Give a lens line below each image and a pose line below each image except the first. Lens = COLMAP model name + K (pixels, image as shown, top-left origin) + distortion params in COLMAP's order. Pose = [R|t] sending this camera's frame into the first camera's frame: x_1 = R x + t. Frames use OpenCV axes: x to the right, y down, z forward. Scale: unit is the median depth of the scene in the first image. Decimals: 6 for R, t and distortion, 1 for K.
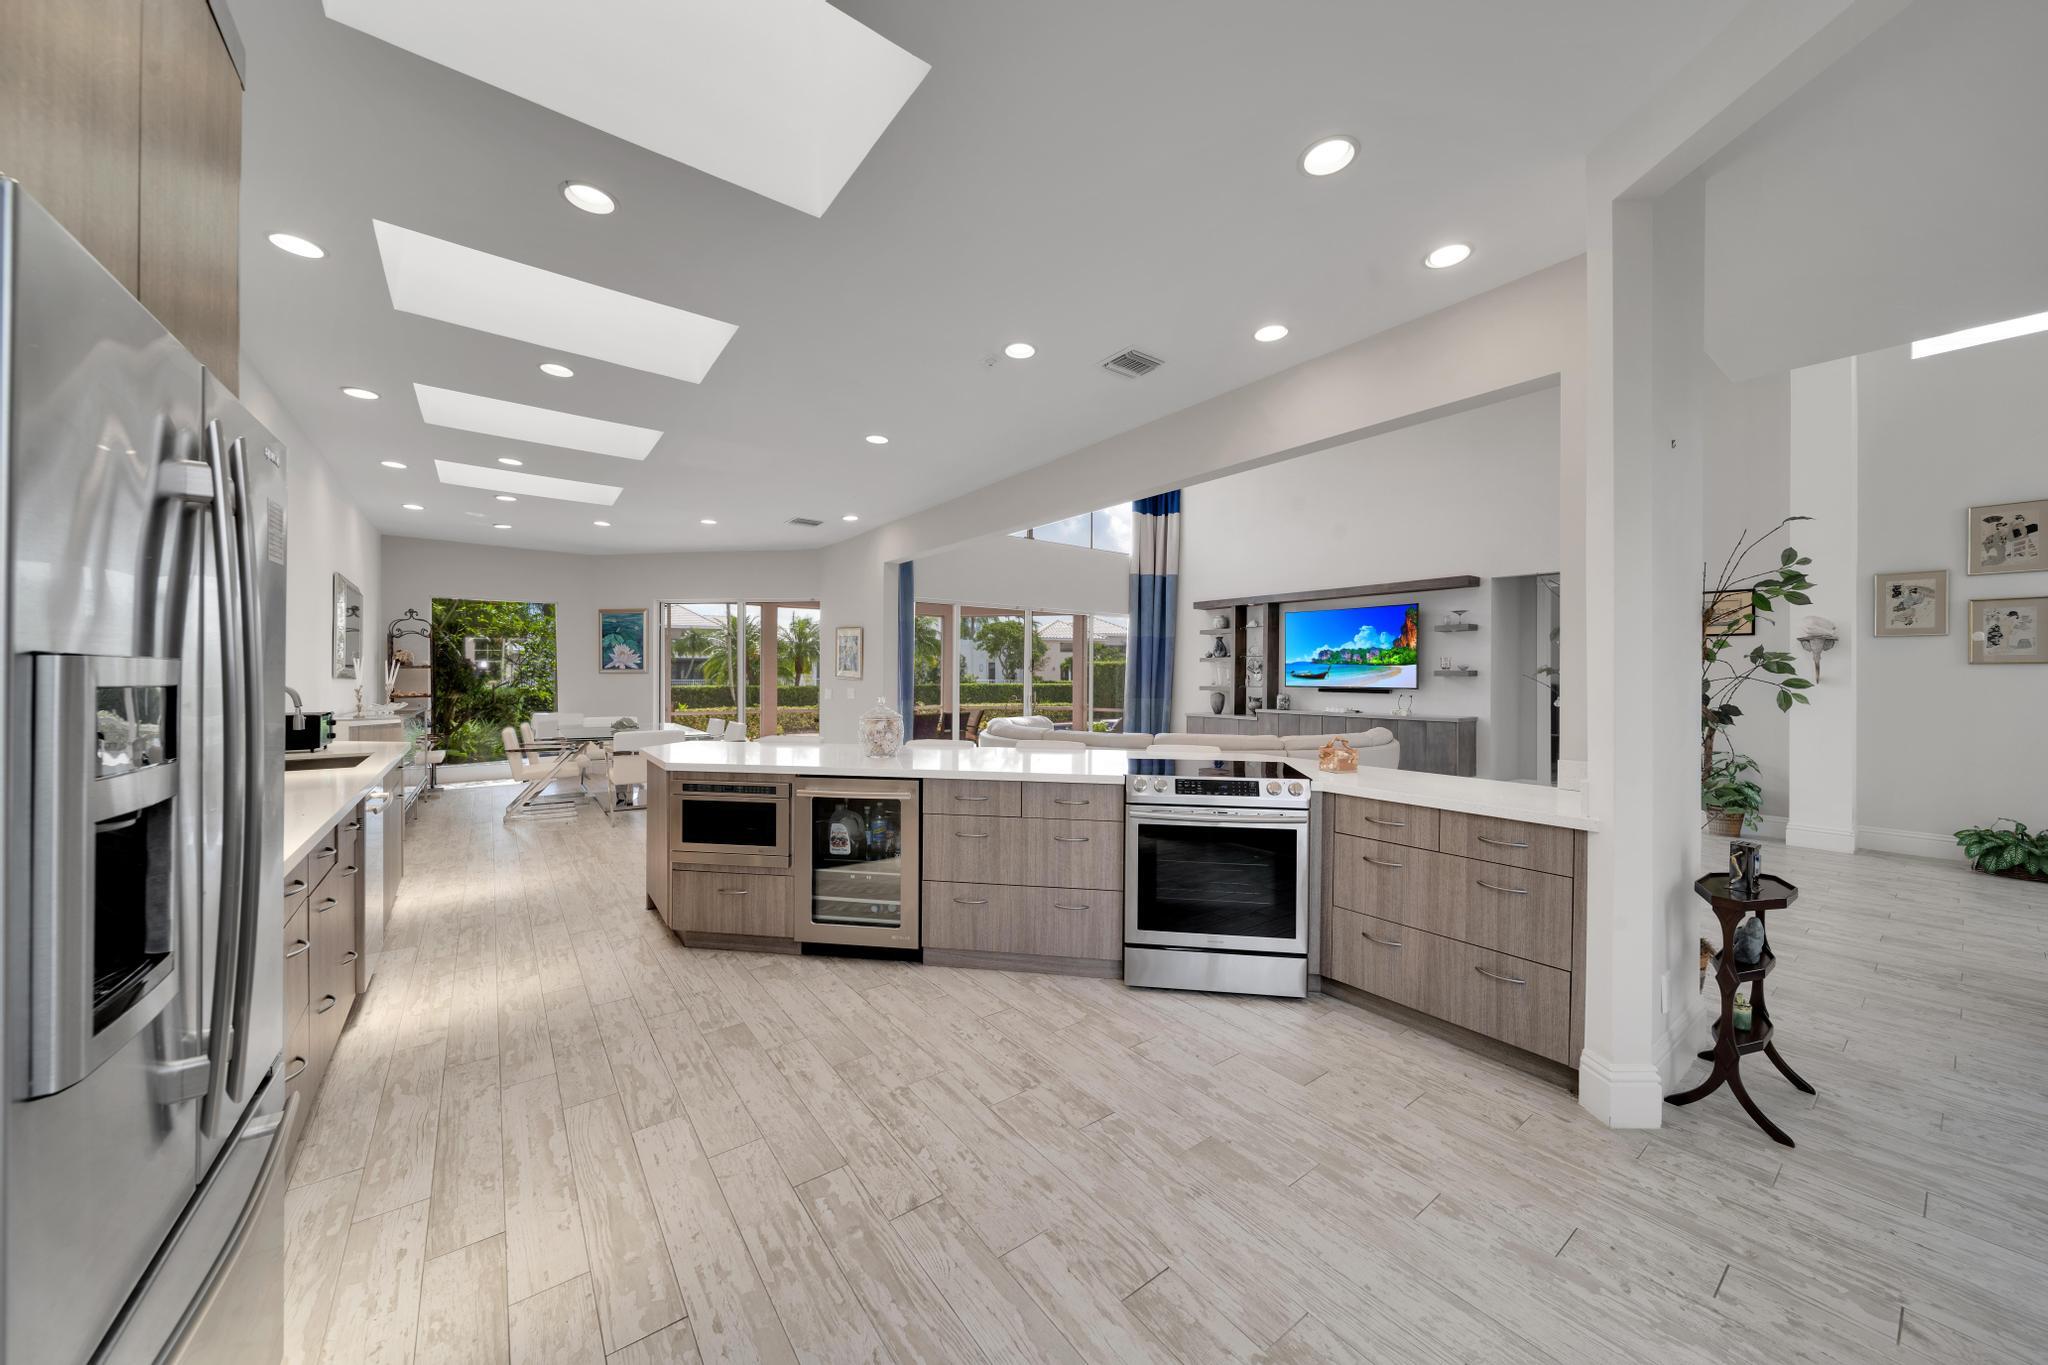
lens RADIAL K [[718.1, 0, 1030.2], [0, 718.1, 677.0], [0, 0, 1]] dist [0.001142, -0.002165]
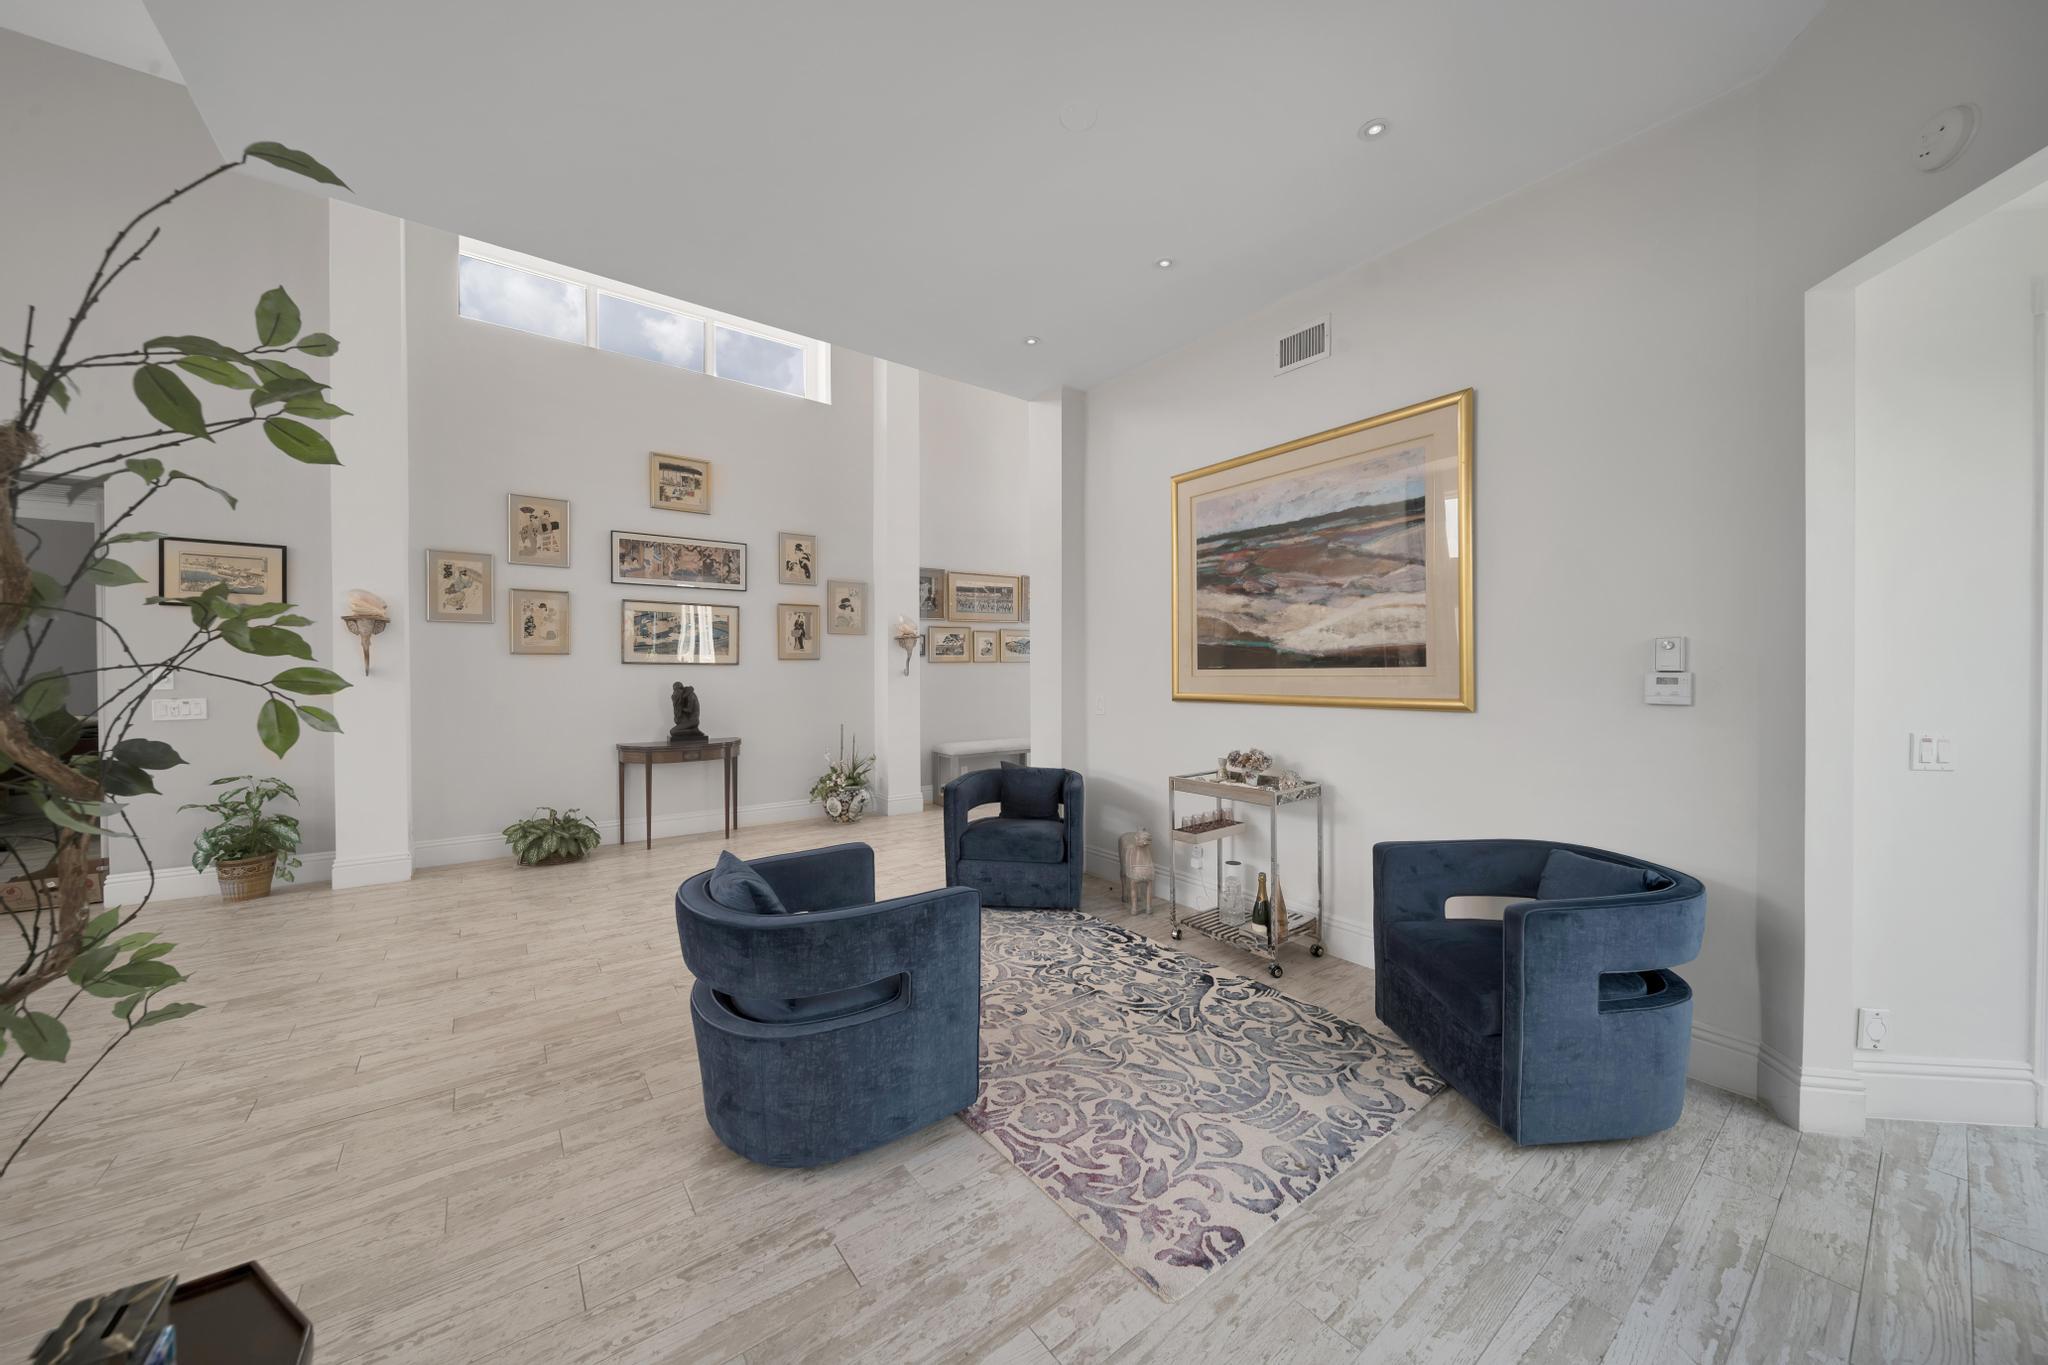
lens RADIAL K [[718.1, 0, 1030.2], [0, 718.1, 677.0], [0, 0, 1]] dist [0.001142, -0.002165]
pose [[-0.005282, -0.014116, 0.999886, 0.325141], [0.002054, 0.999898, 0.014127, 0.000999], [-0.999984, 0.002128, -0.005252, 0.292985]]
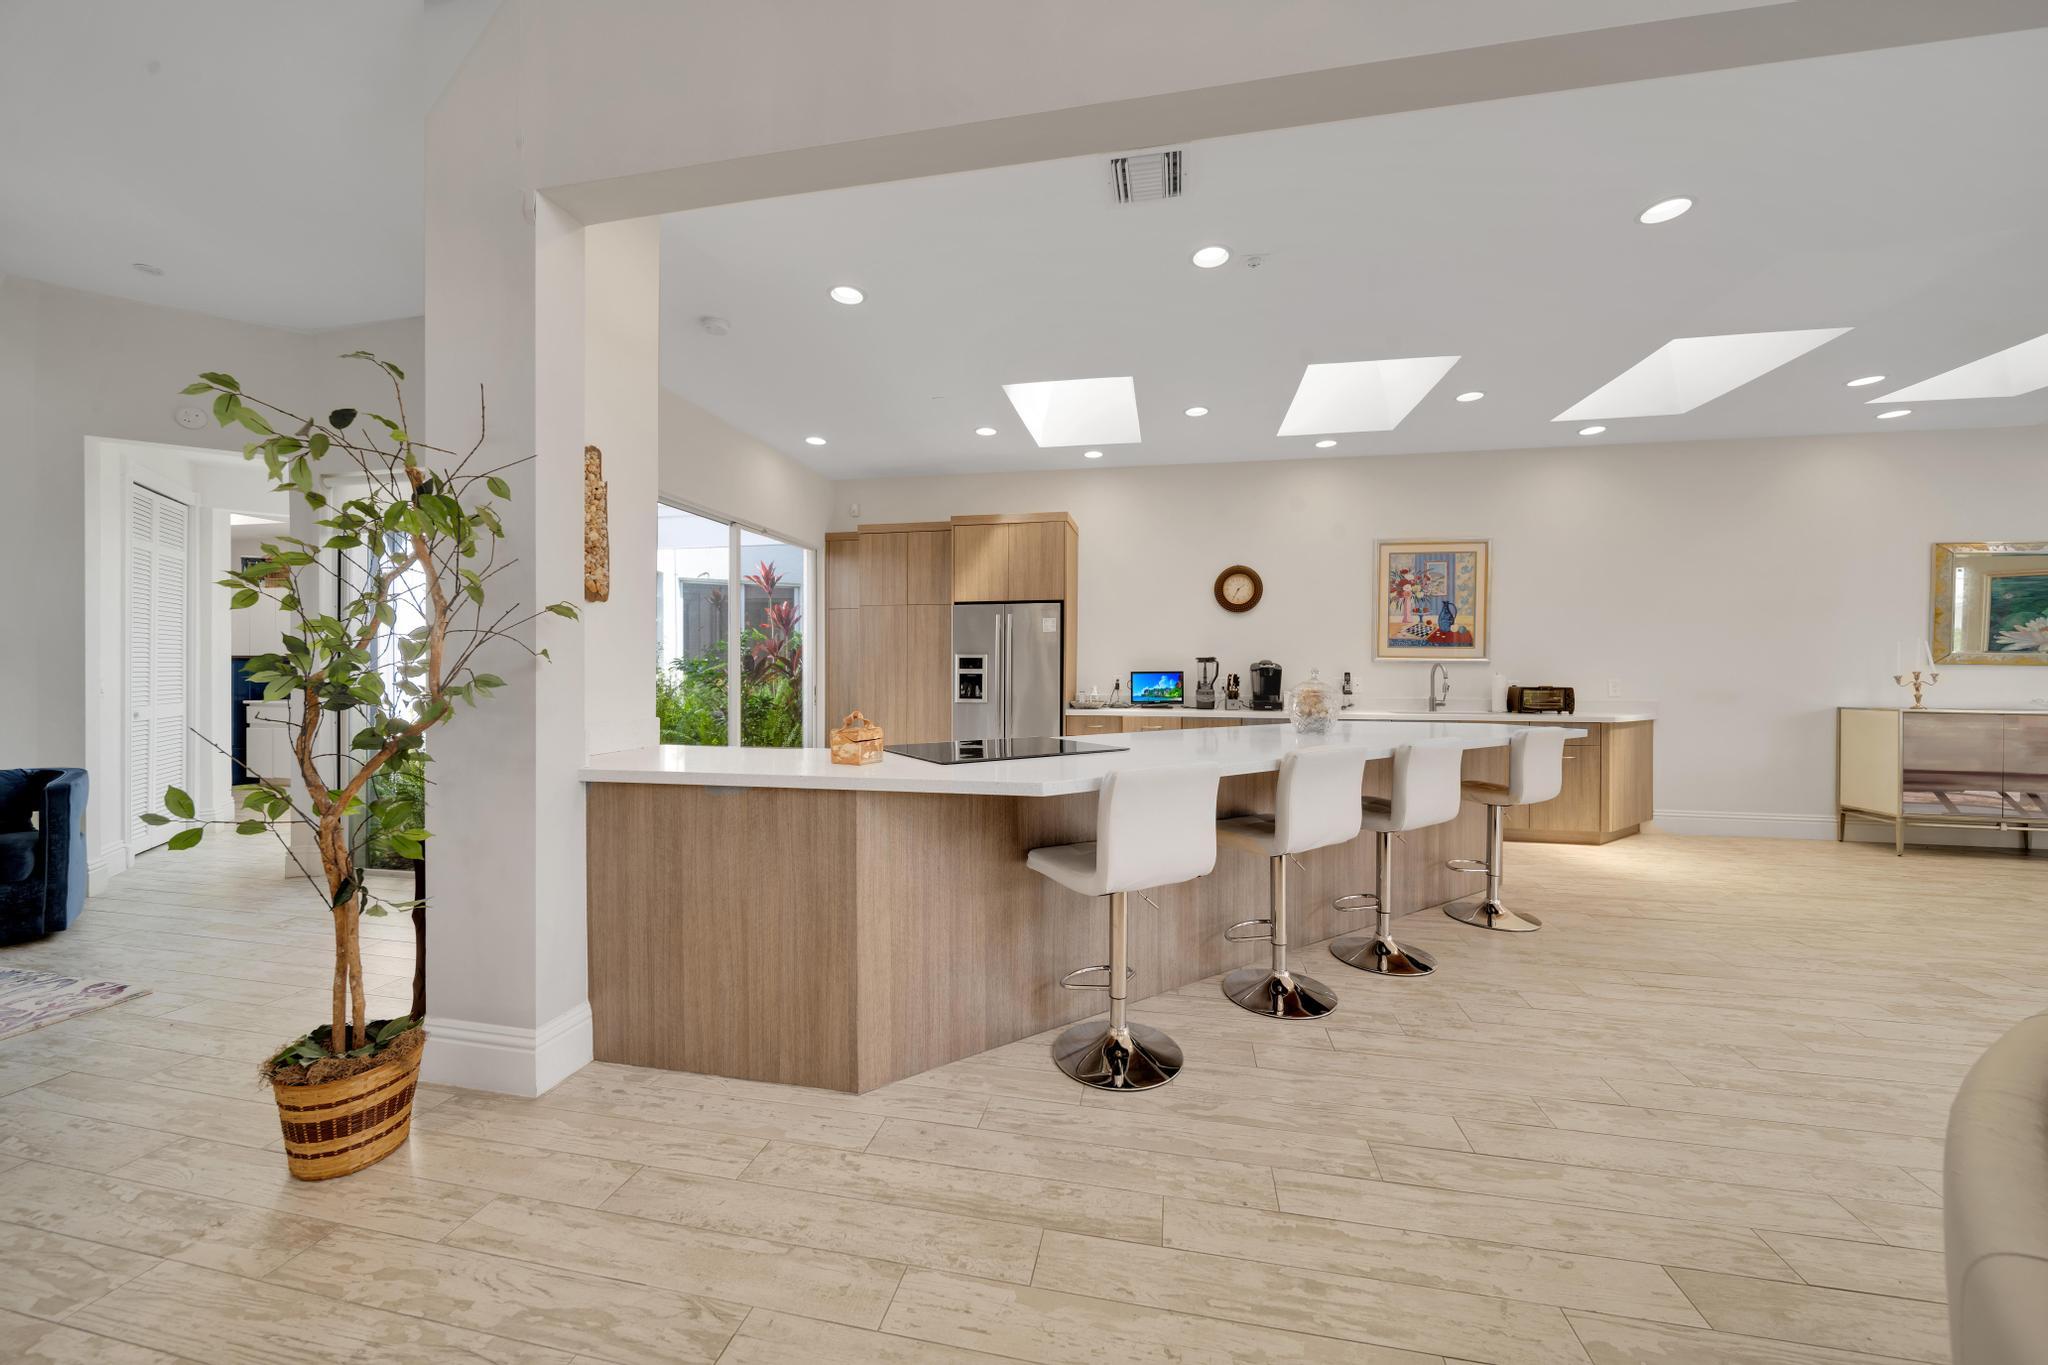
lens RADIAL K [[718.7, 0, 1031.5], [0, 718.7, 676.3], [0, 0, 1]] dist [0.001361, -0.001937]
pose [[-0.748501, -0.005465, -0.663111, 0.480932], [-0.008488, 0.999963, 0.001340, 0.027255], [0.663079, 0.006631, -0.748520, 1.024097]]
